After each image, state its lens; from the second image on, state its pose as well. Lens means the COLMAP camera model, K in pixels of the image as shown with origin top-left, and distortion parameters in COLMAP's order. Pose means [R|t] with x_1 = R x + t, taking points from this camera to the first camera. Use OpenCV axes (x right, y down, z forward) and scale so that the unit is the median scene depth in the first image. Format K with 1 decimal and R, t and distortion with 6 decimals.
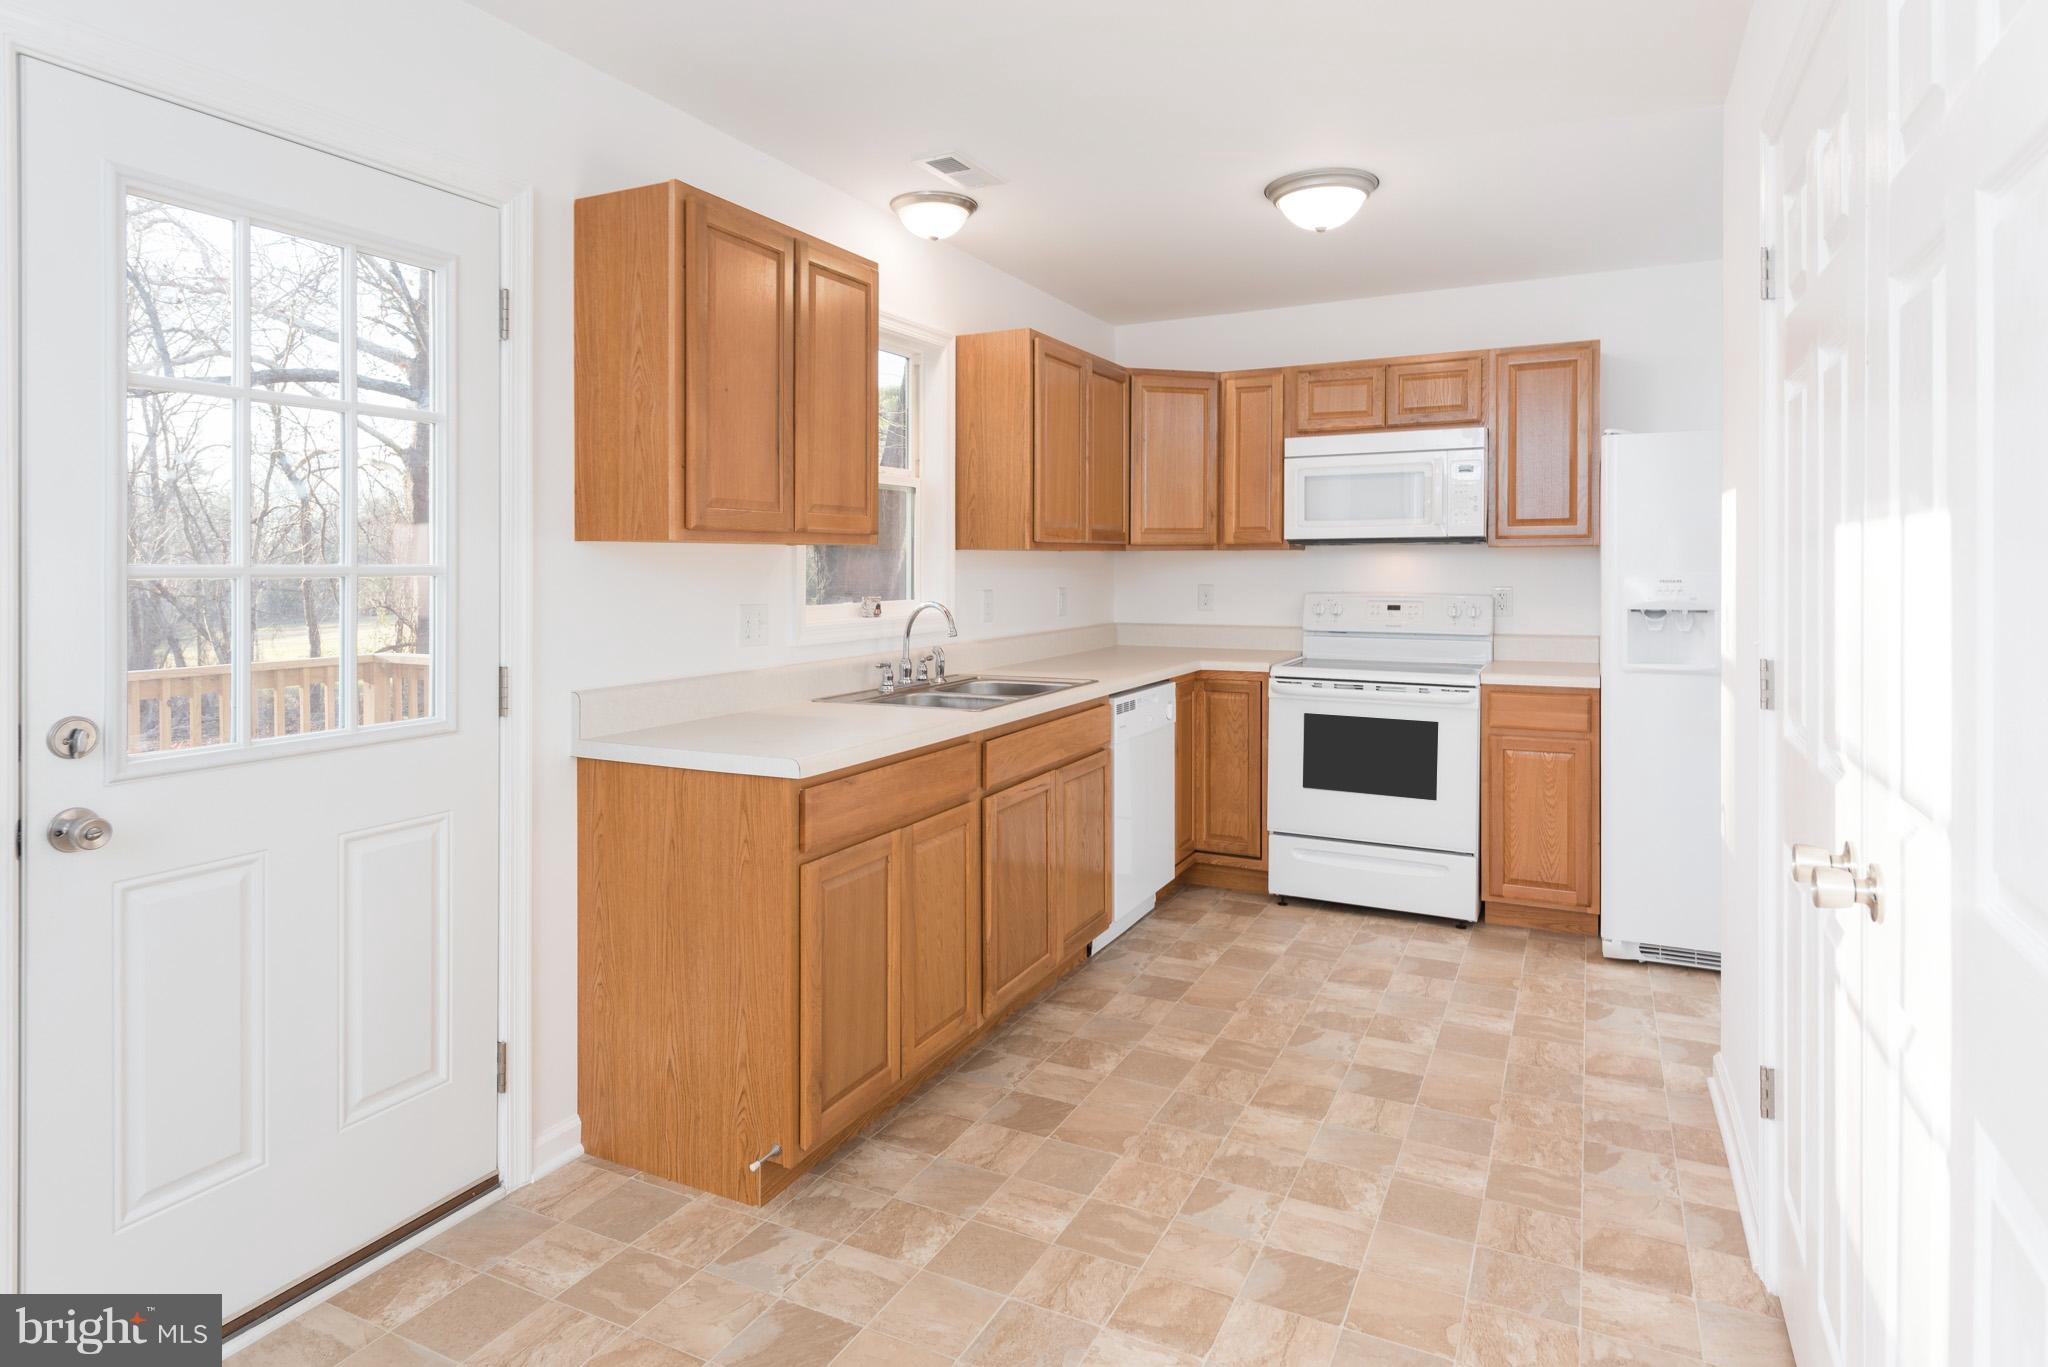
lens RADIAL K [[1131.1, 0, 1022.9], [0, 1131.1, 558.4], [0, 0, 1]] dist [0.006626, 0.000066]
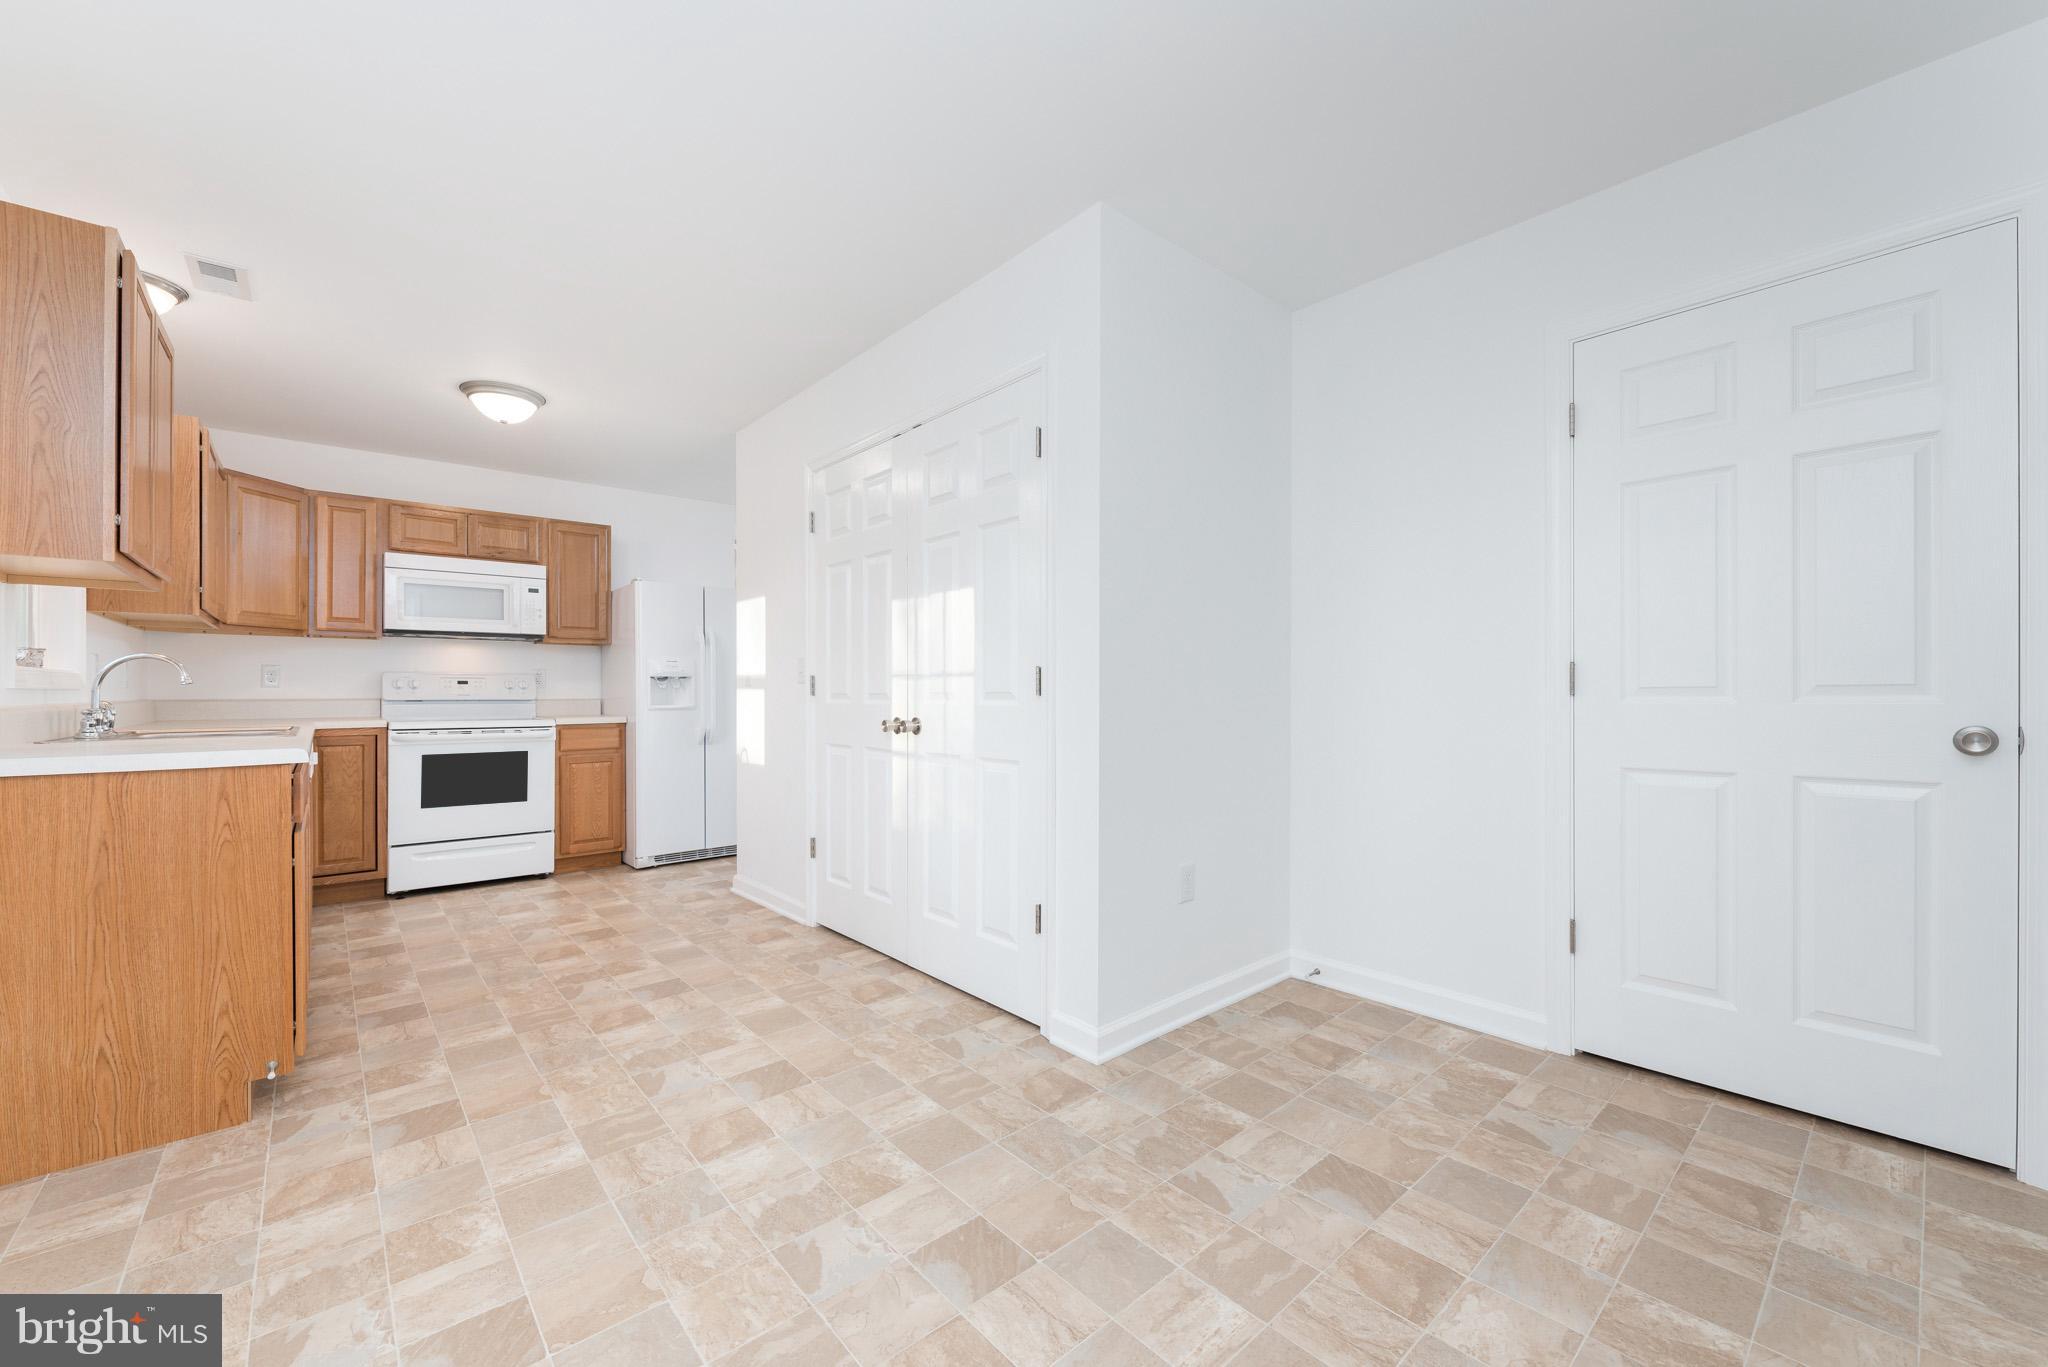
lens RADIAL K [[821.5, 0, 1029.7], [0, 821.5, 673.3], [0, 0, 1]] dist [0.007933, -0.000315]
pose [[0.369127, 0.024323, 0.929060, -0.438745], [-0.002417, 0.999679, -0.025212, 0.065783], [-0.929376, 0.007061, 0.369068, -0.060711]]
